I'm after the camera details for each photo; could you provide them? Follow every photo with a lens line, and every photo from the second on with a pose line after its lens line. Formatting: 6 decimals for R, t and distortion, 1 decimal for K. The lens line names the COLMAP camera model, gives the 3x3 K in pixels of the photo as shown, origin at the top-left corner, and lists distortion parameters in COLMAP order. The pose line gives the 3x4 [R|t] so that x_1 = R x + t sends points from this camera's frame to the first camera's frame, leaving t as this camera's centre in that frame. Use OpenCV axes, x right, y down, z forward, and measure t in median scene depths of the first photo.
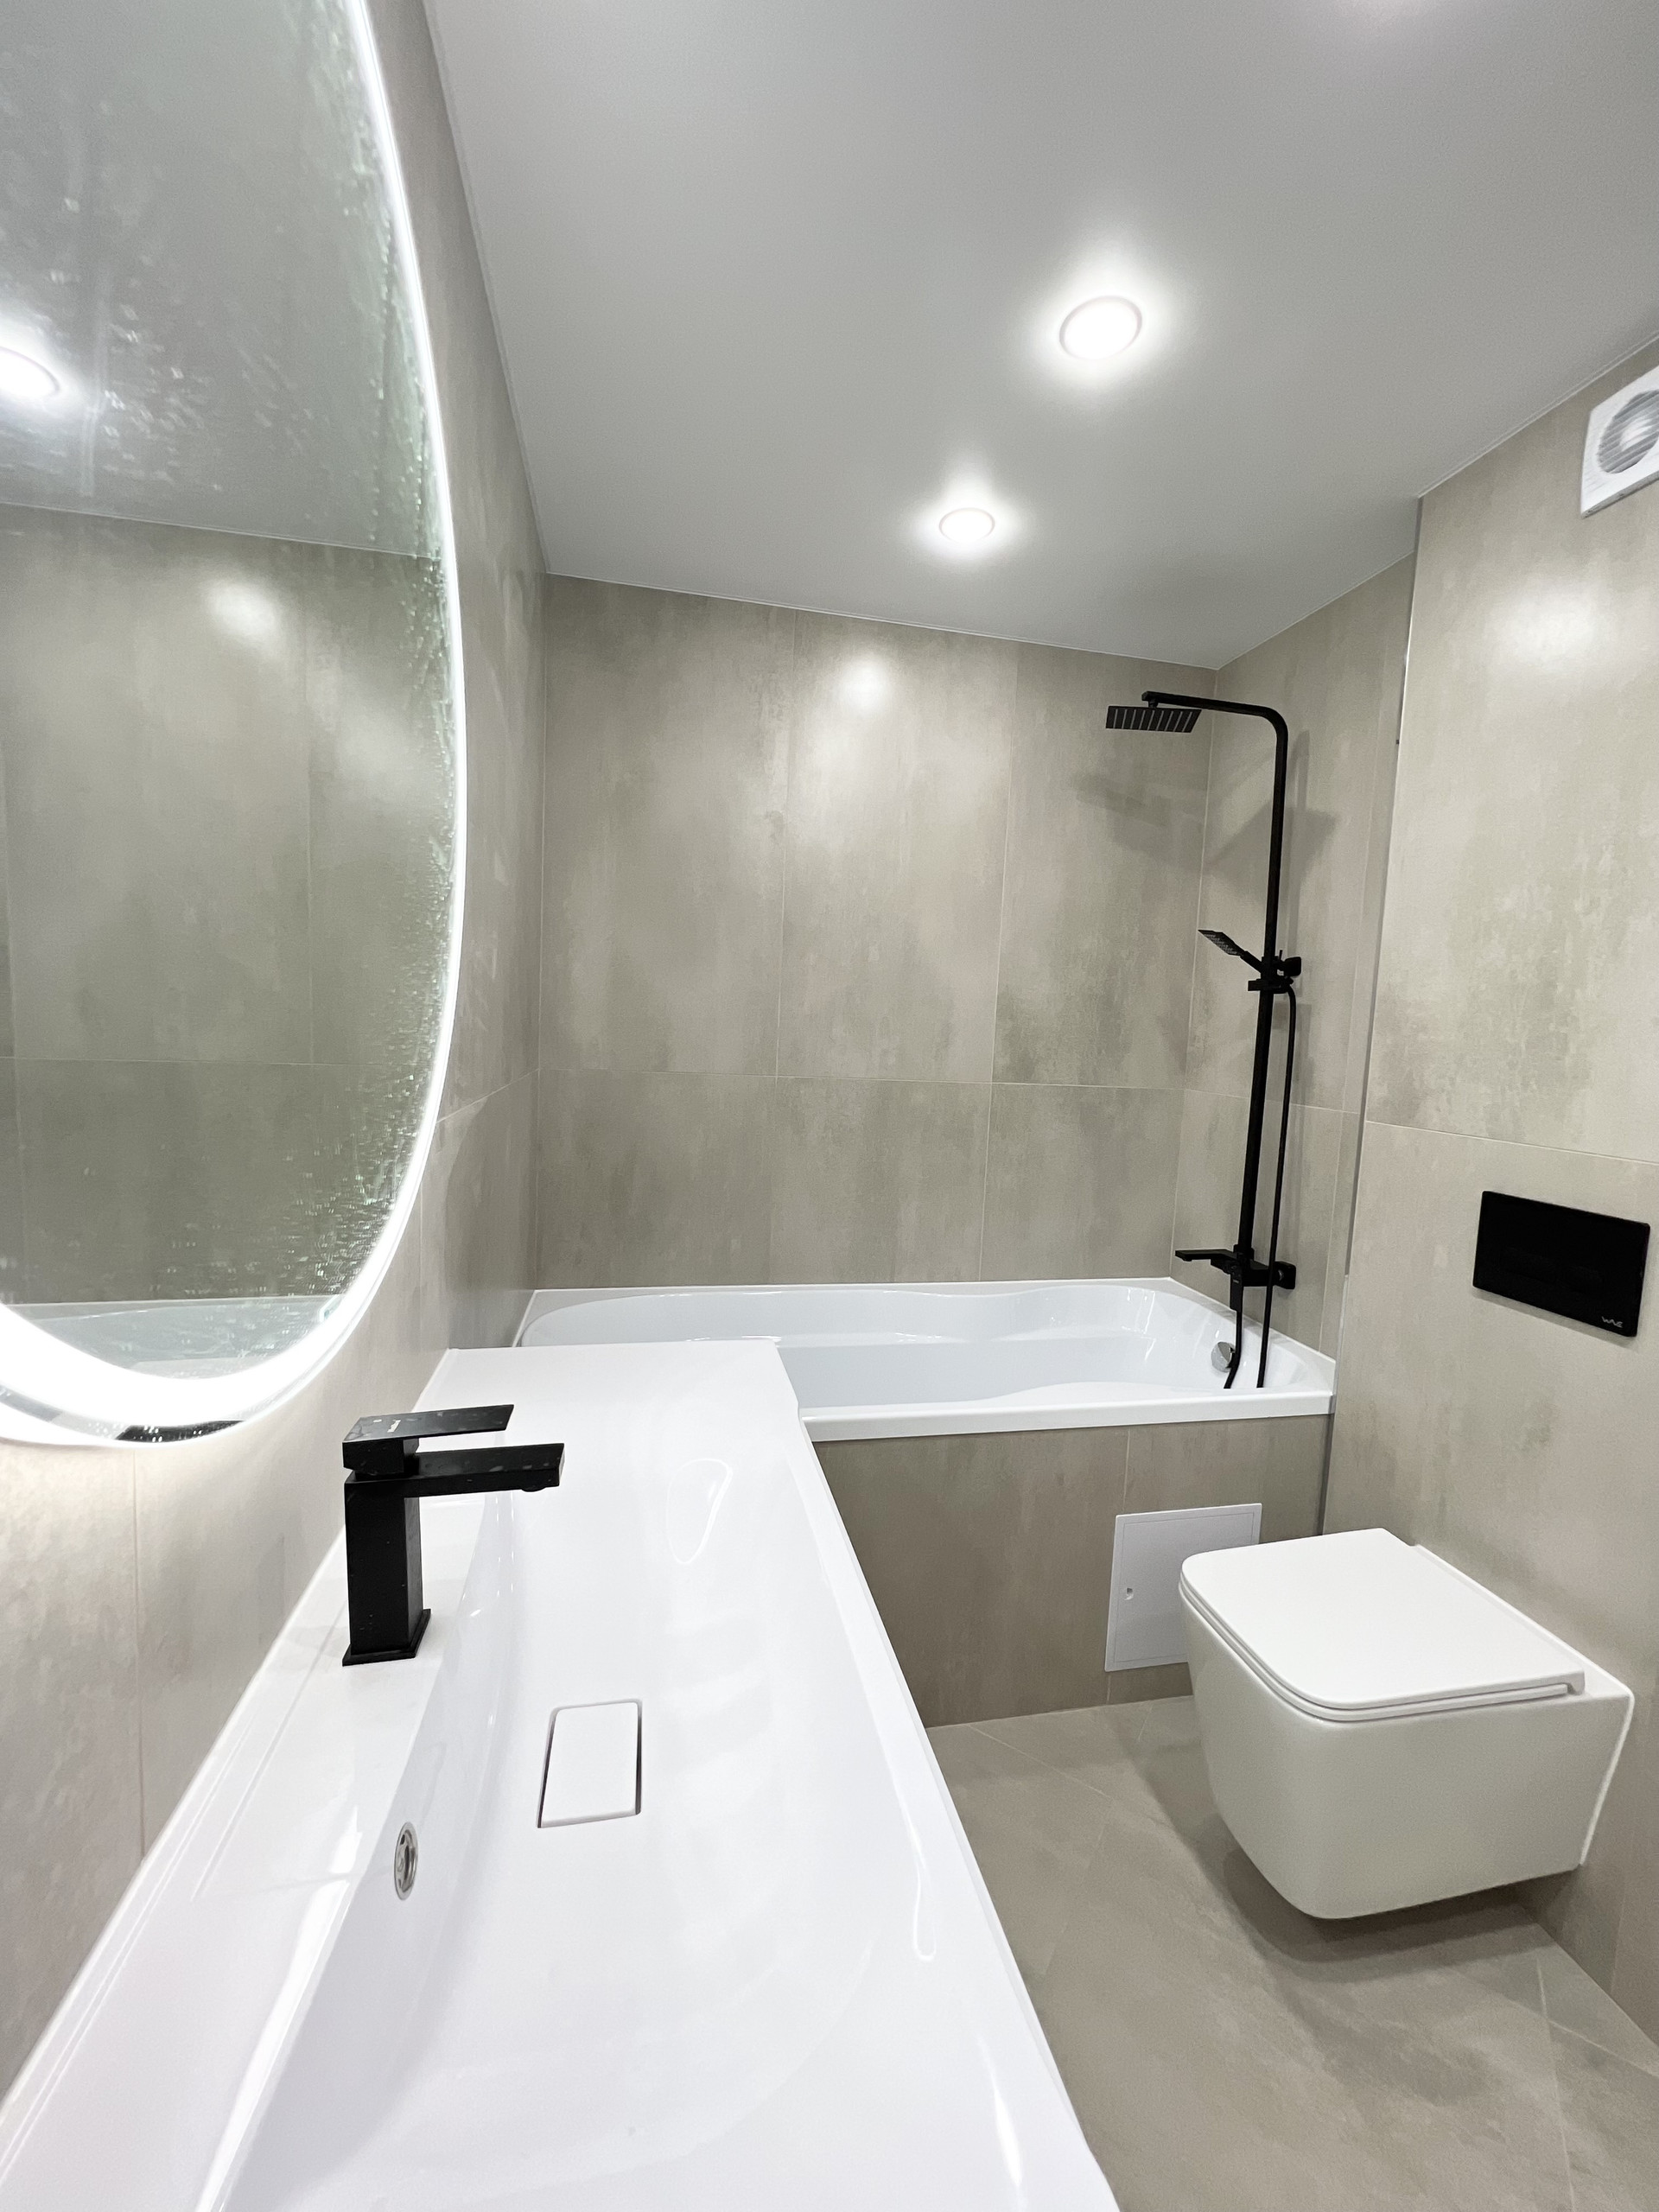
lens RADIAL K [[884.2, 0, 831.9], [0, 884.2, 1098.5], [0, 0, 1]] dist [-0.001293, 0.000237]
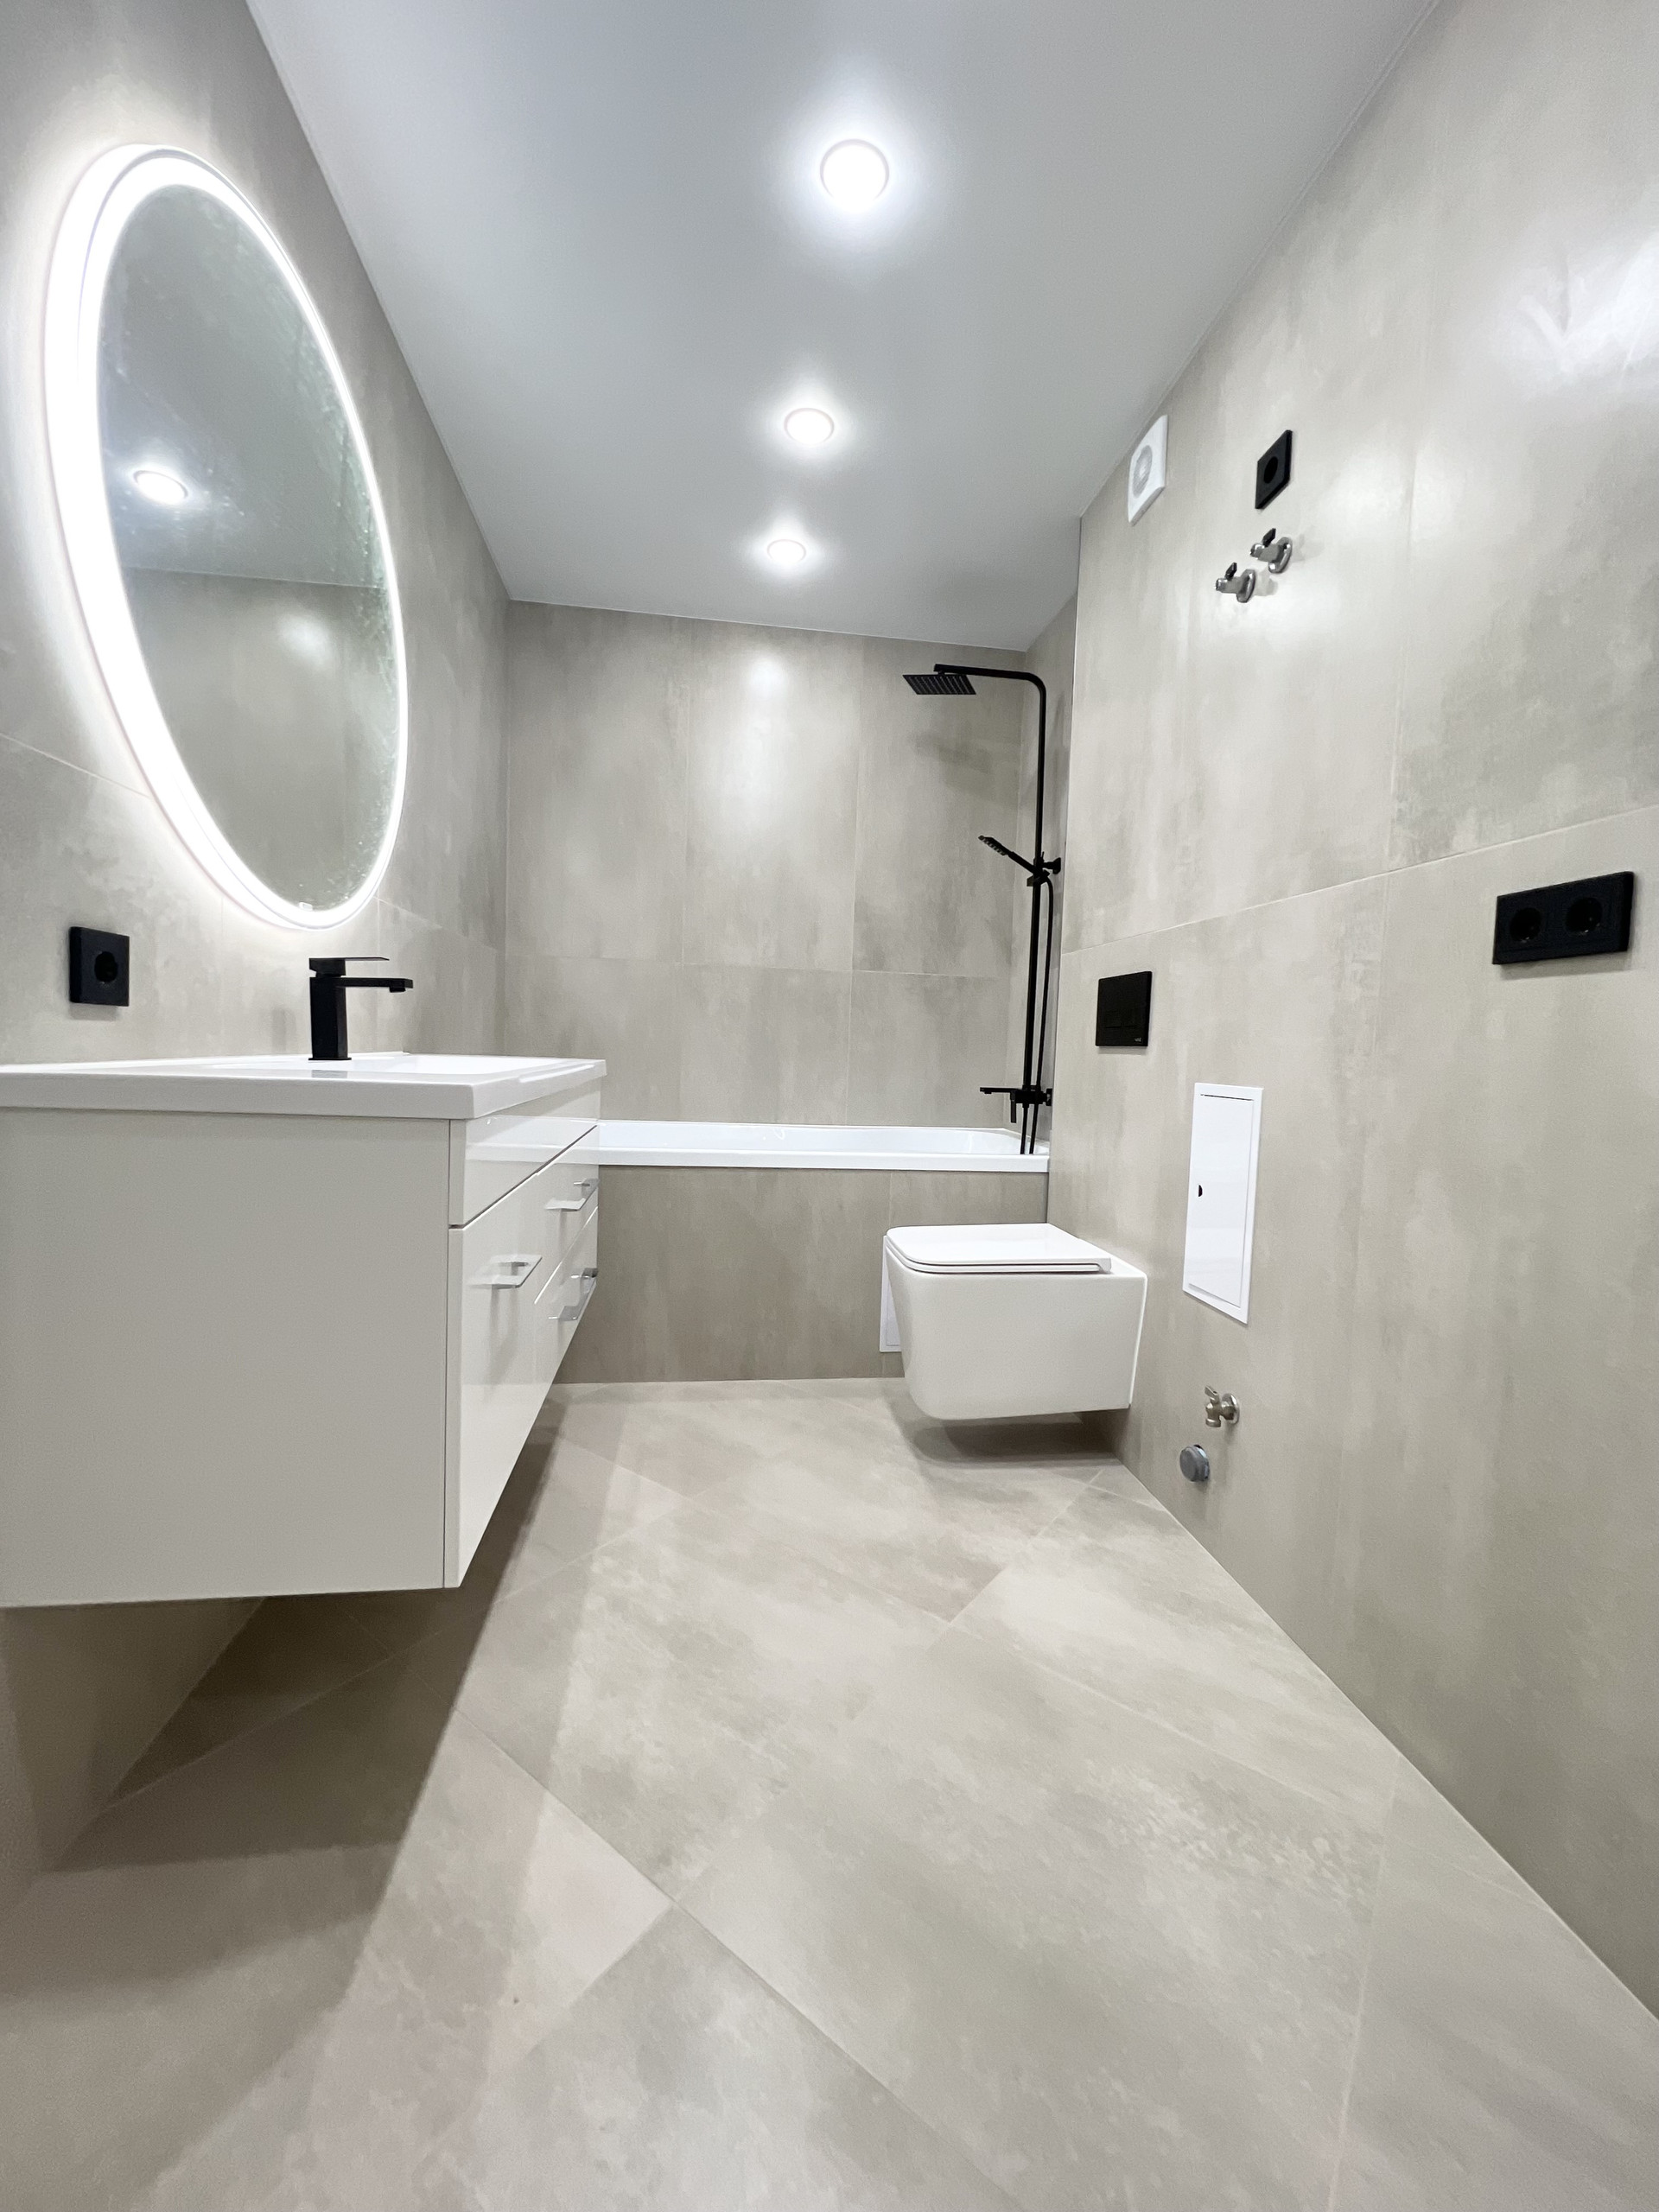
lens RADIAL K [[884.2, 0, 831.9], [0, 884.2, 1098.5], [0, 0, 1]] dist [-0.001293, 0.000237]
pose [[0.997665, -0.006523, -0.067983, 0.271013], [0.004676, 0.999617, -0.027294, 0.234315], [0.068135, 0.026913, 0.997313, -0.337261]]
